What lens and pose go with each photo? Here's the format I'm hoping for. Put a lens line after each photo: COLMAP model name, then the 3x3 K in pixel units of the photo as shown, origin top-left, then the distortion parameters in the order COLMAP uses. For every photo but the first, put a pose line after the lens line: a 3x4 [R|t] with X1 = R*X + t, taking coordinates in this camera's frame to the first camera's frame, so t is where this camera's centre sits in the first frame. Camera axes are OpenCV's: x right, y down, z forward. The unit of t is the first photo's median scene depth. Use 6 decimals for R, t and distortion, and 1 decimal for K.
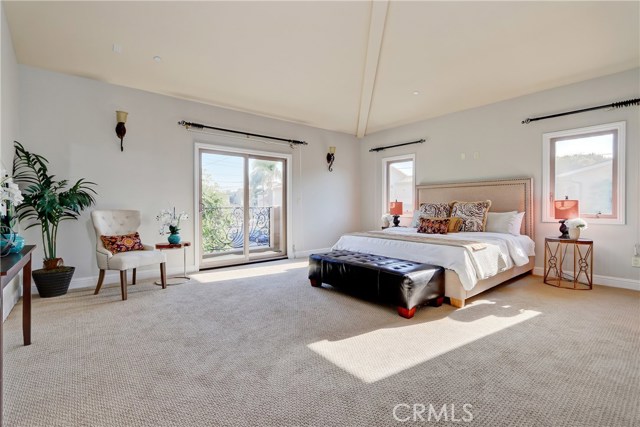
lens RADIAL K [[295.0, 0, 321.4], [0, 295.0, 208.1], [0, 0, 1]] dist [0.002216, -0.003326]
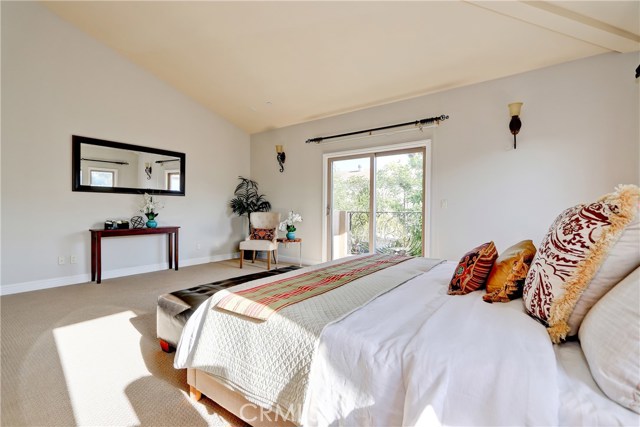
lens RADIAL K [[295.0, 0, 319.6], [0, 295.0, 218.7], [0, 0, 1]] dist [0.002216, -0.003326]
pose [[0.256699, 0.011470, -0.966423, 0.674324], [-0.025145, 0.999670, 0.005186, 0.020273], [0.966164, 0.022970, 0.256903, 0.713429]]
